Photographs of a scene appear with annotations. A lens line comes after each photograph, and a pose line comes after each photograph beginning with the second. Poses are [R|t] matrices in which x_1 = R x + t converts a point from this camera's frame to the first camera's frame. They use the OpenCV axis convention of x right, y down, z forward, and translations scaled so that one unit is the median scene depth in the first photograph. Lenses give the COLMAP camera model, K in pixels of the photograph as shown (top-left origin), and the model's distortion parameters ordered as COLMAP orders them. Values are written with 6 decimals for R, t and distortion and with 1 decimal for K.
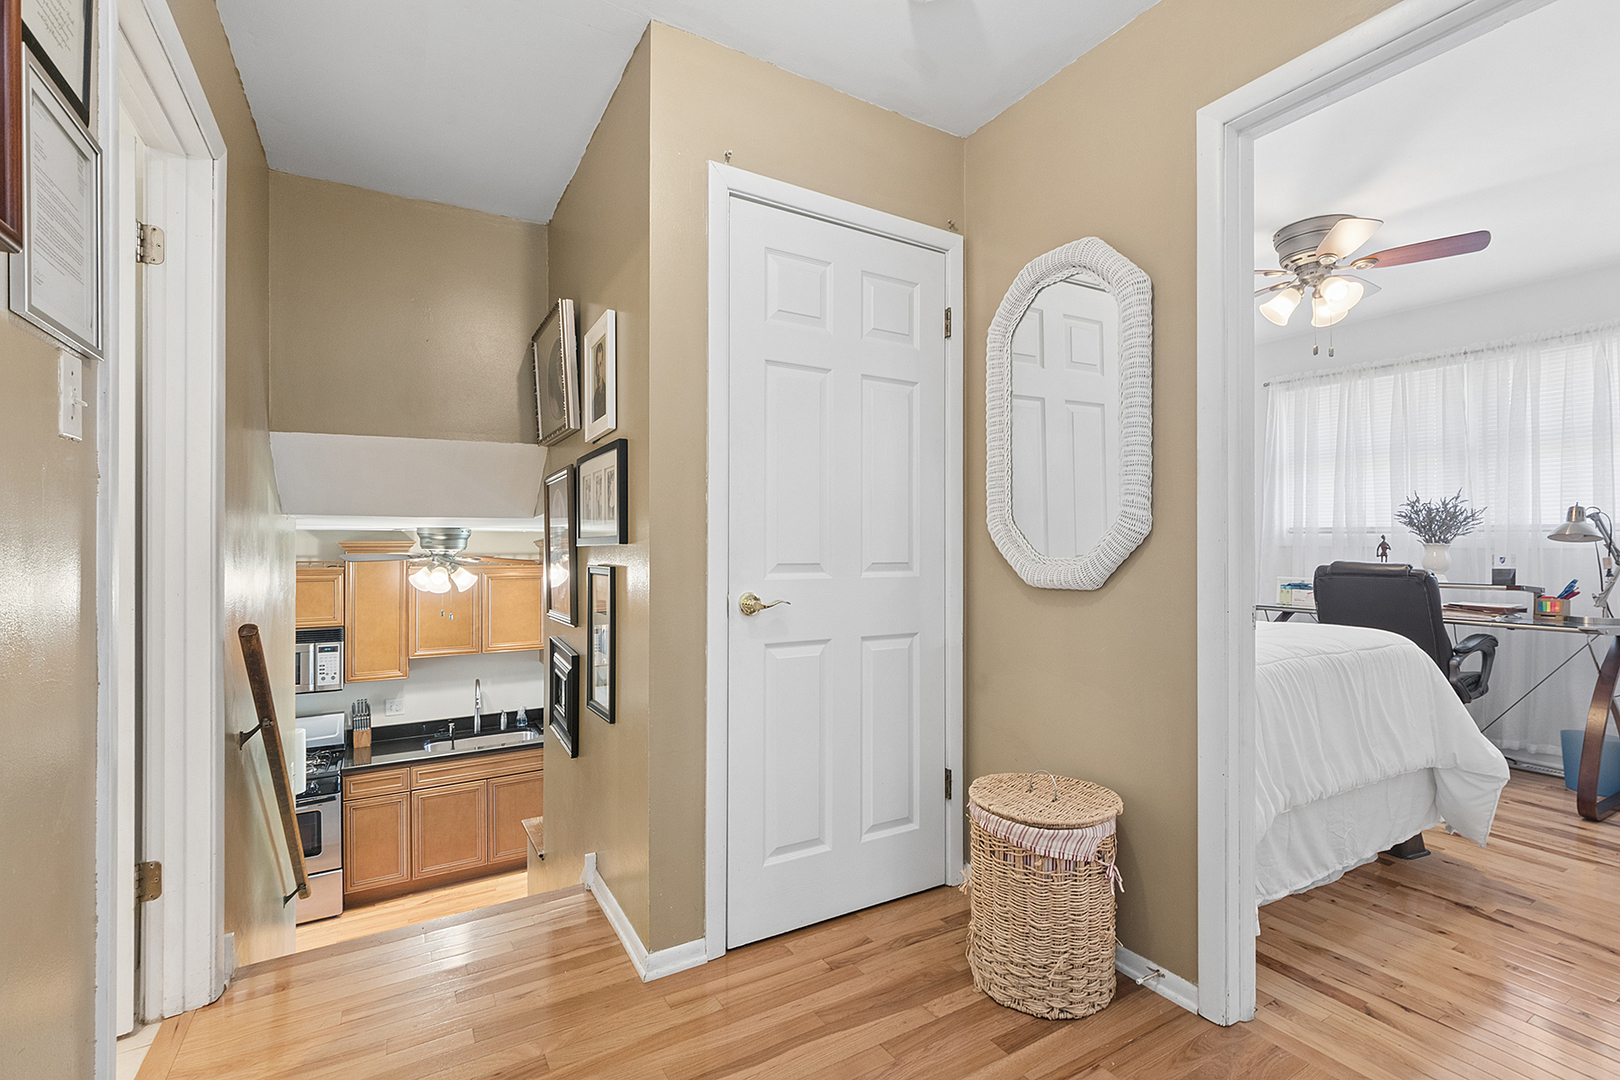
lens RADIAL K [[717.9, 0, 805.1], [0, 717.9, 542.3], [0, 0, 1]] dist [-0.002621, 0.000303]
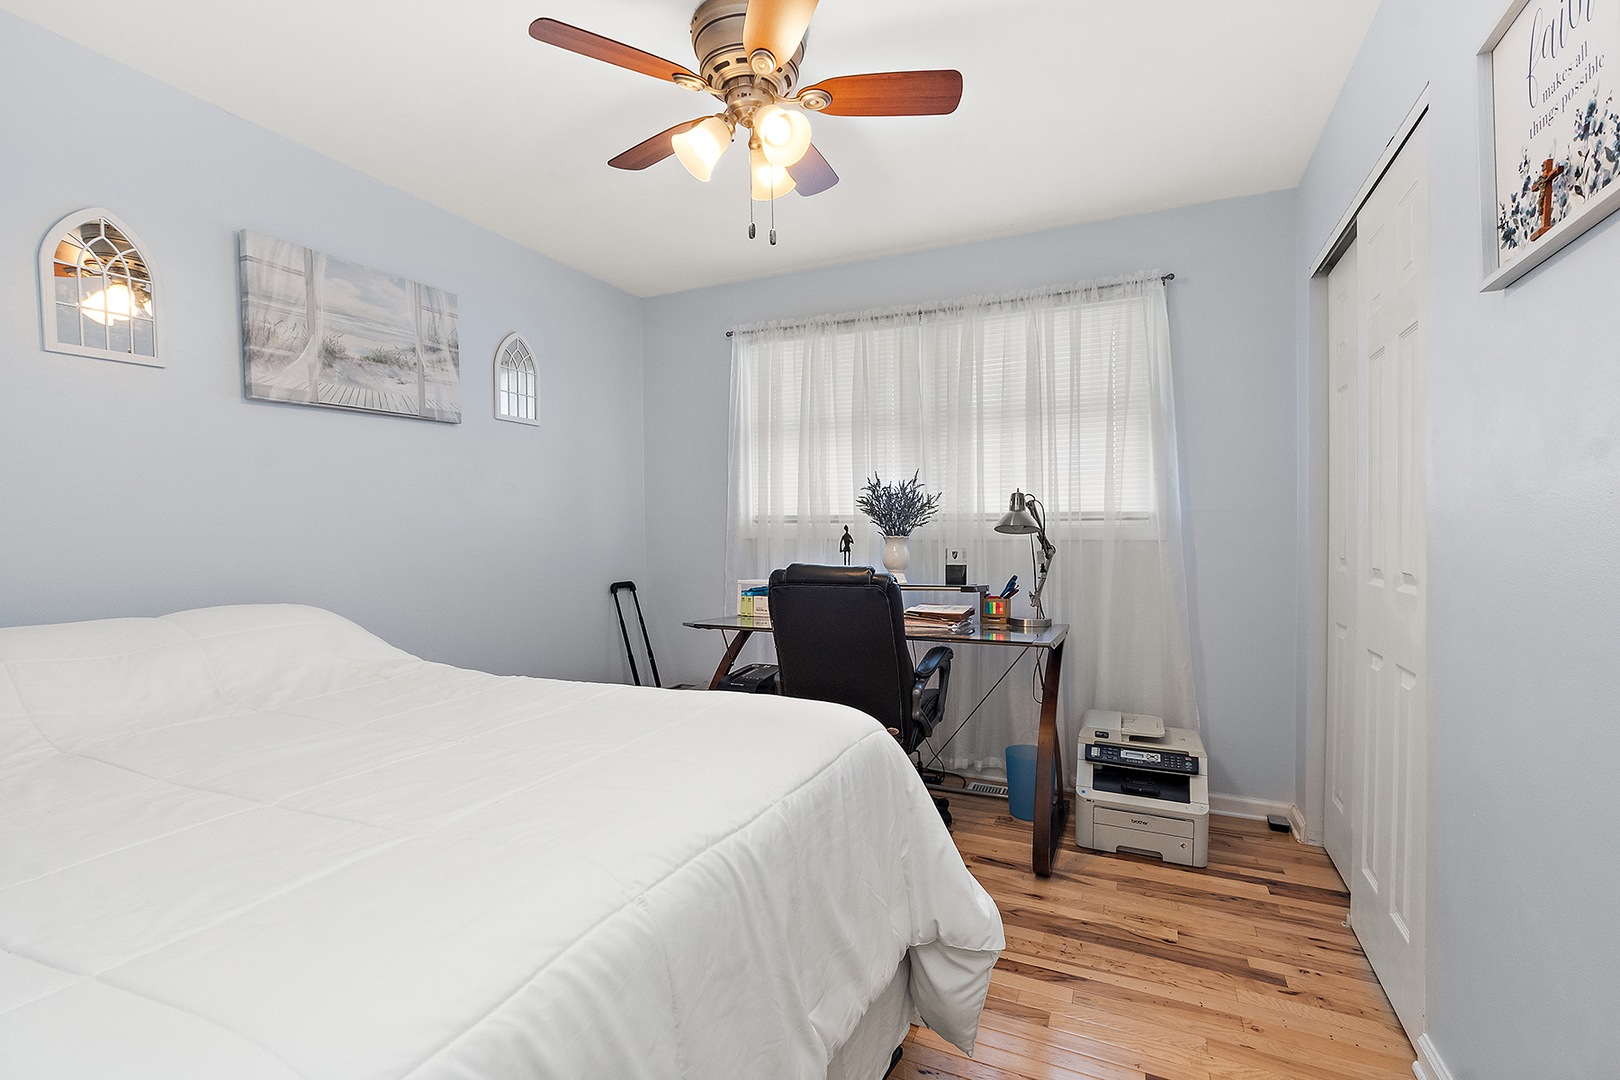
lens RADIAL K [[722.8, 0, 808.8], [0, 722.8, 532.1], [0, 0, 1]] dist [0.000674, -0.000056]
pose [[0.816357, -0.011055, 0.577442, 0.332674], [0.007399, 0.999935, 0.008683, -0.011426], [-0.577501, -0.002816, 0.816385, 0.395537]]
